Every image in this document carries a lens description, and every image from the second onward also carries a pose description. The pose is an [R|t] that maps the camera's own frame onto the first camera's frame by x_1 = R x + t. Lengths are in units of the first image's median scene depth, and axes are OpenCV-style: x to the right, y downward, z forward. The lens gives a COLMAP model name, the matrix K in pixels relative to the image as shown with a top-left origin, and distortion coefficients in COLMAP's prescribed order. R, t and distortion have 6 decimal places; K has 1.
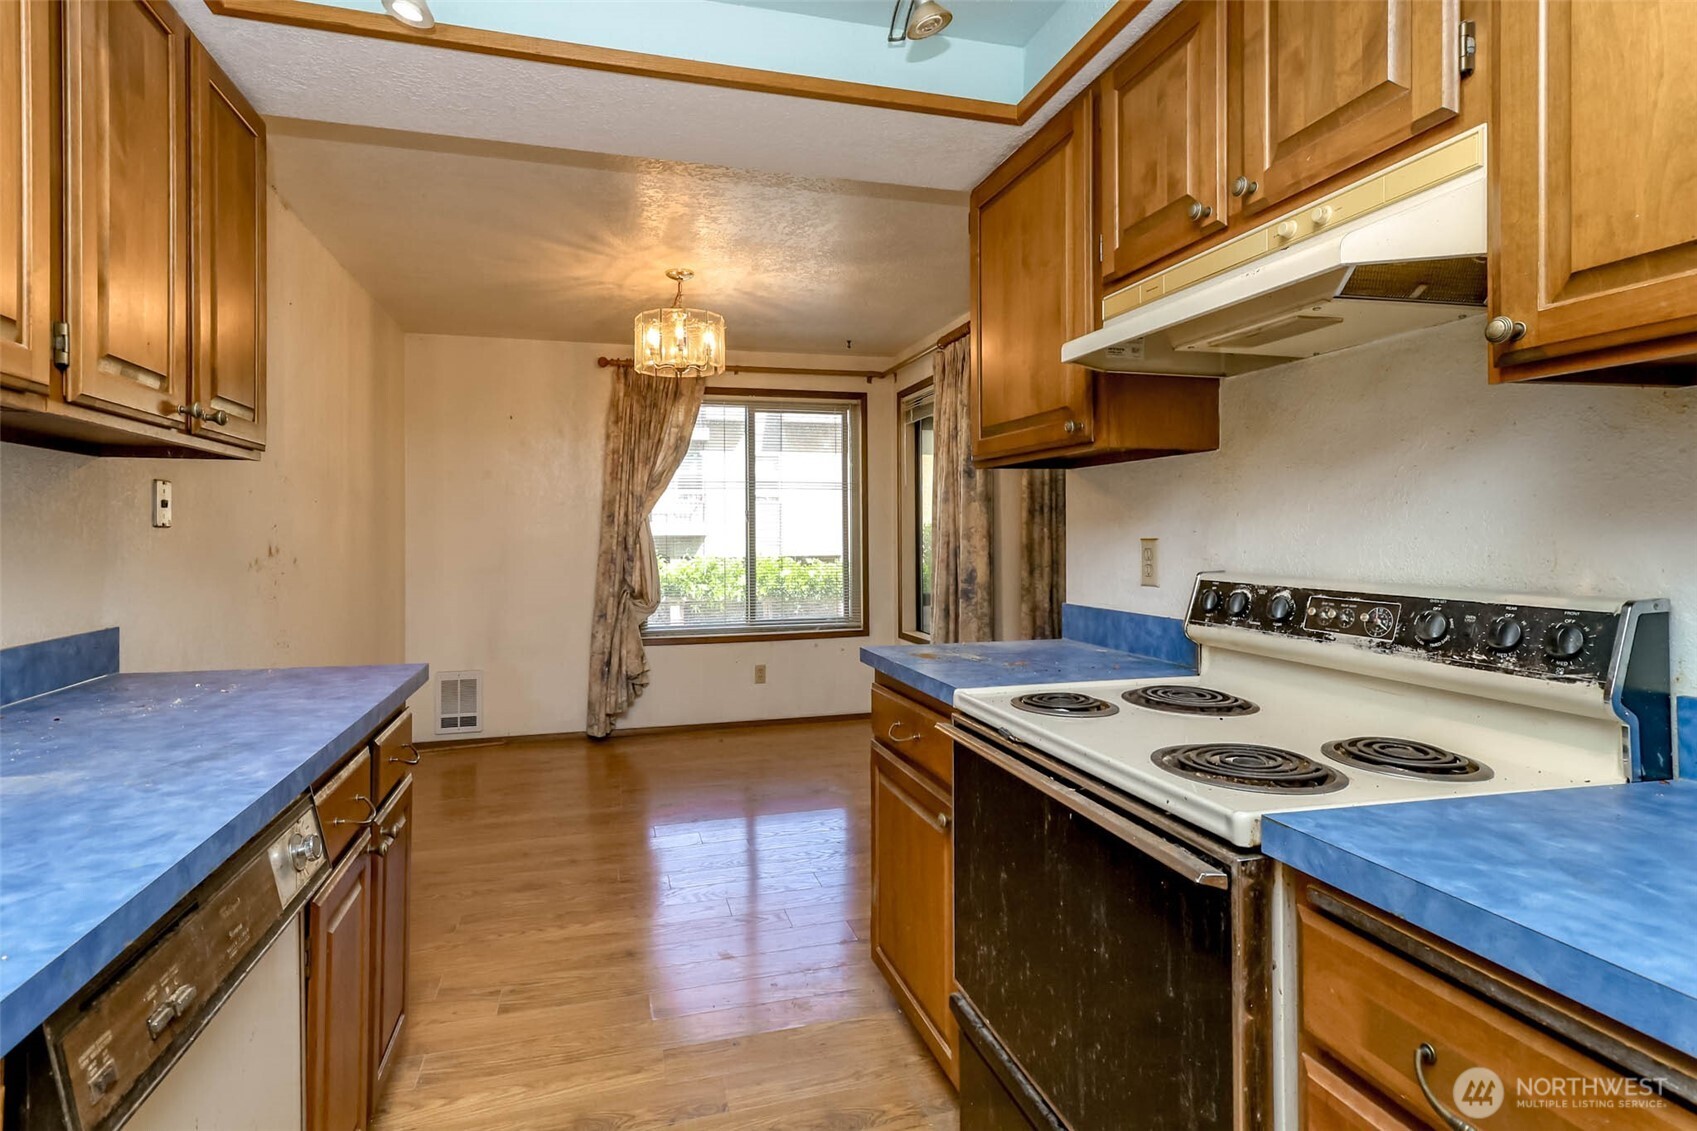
lens RADIAL K [[785.8, 0, 802.4], [0, 785.8, 527.0], [0, 0, 1]] dist [0.002448, 0.000030]
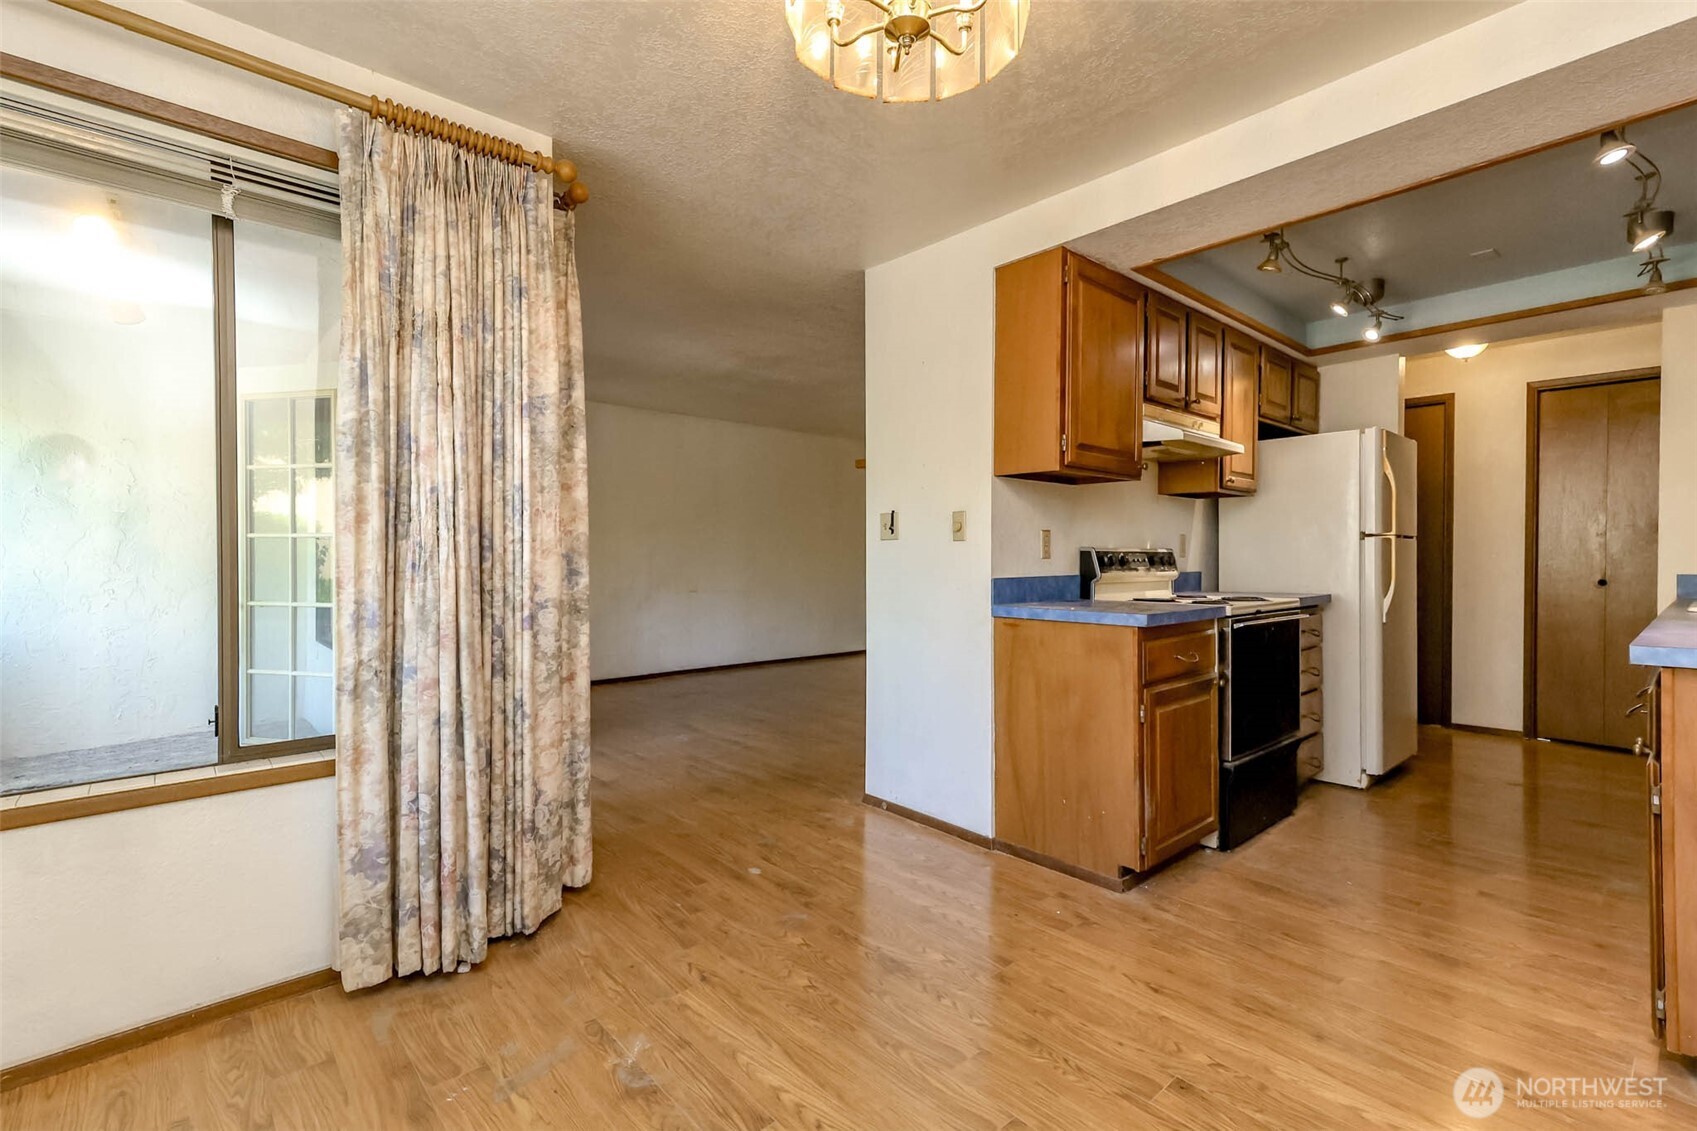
lens RADIAL K [[767.9, 0, 885.4], [0, 767.9, 562.1], [0, 0, 1]] dist [0.021758, 0.000390]
pose [[-0.481627, -0.003977, 0.876367, -0.350772], [-0.002763, 0.999992, 0.003020, 0.033608], [-0.876372, -0.000967, -0.481634, 0.890438]]
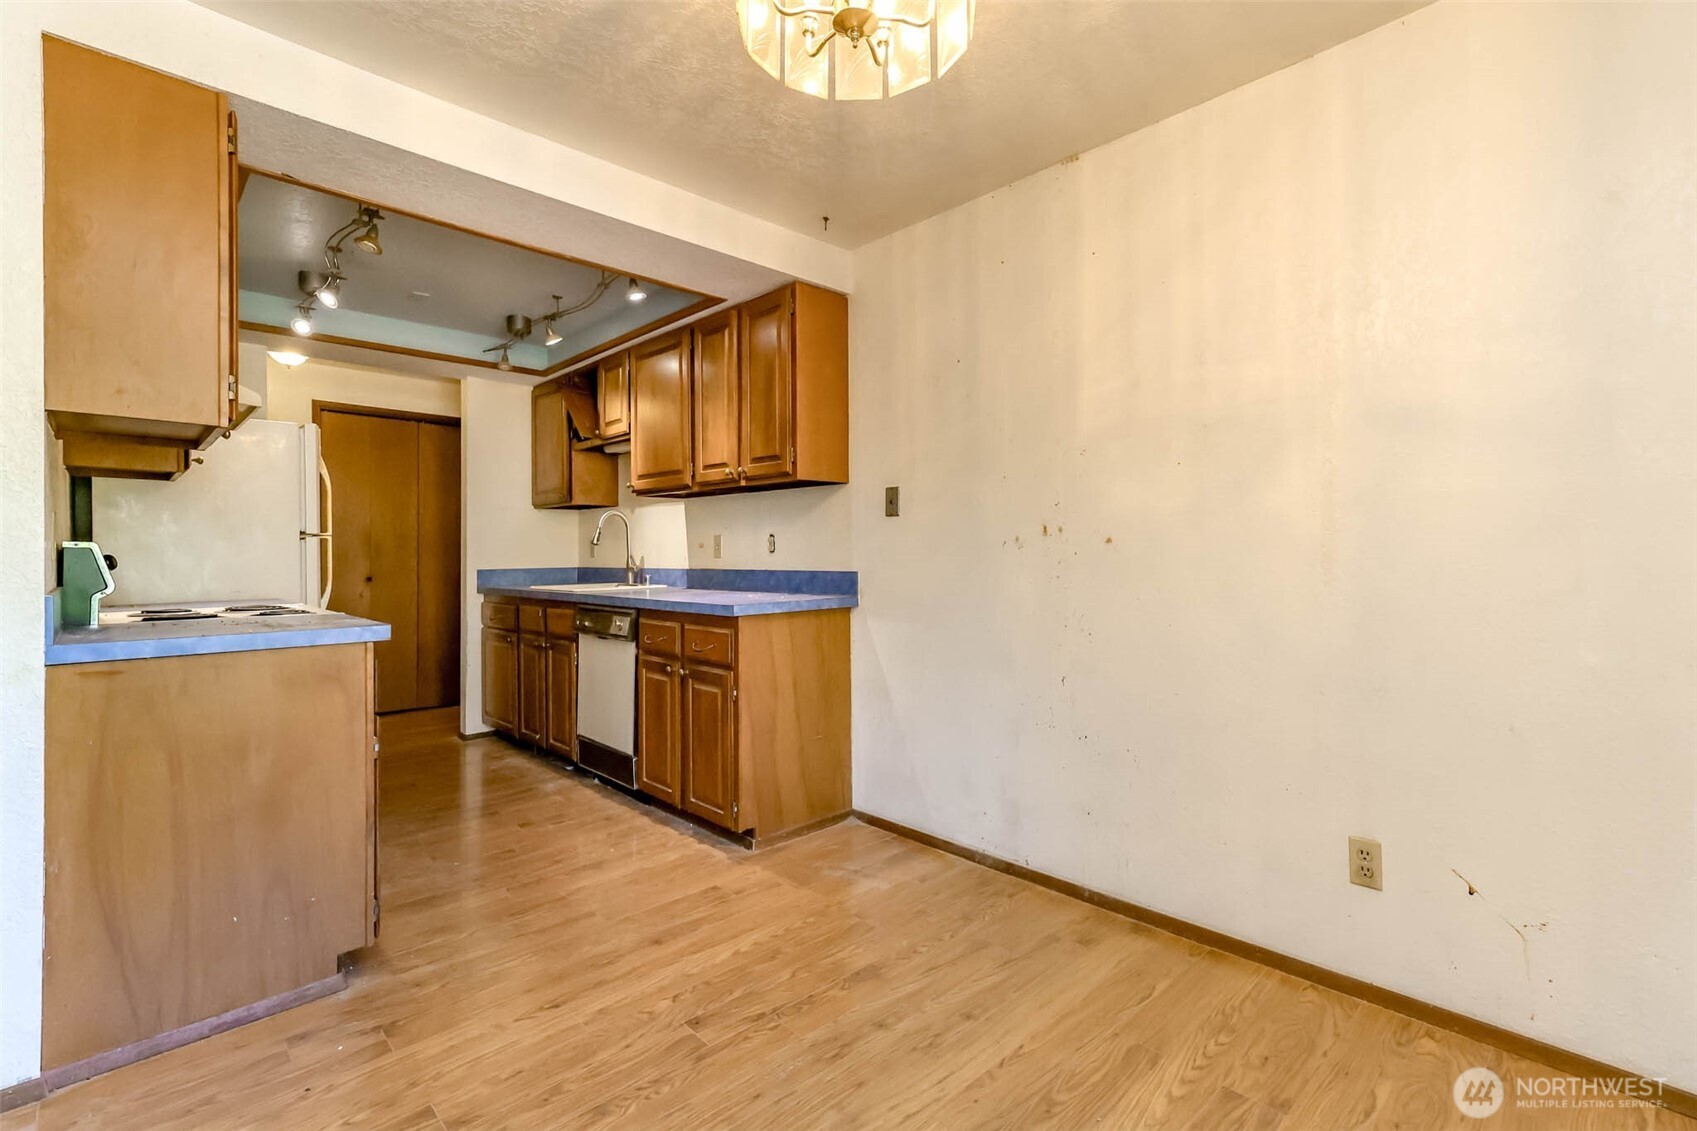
lens RADIAL K [[767.0, 0, 822.6], [0, 767.0, 549.3], [0, 0, 1]] dist [0.022718, 0.000156]
pose [[-0.885788, 0.004459, -0.464068, 0.020976], [0.010612, 0.999887, -0.010650, 0.034855], [0.463968, -0.014358, -0.885735, 0.987417]]
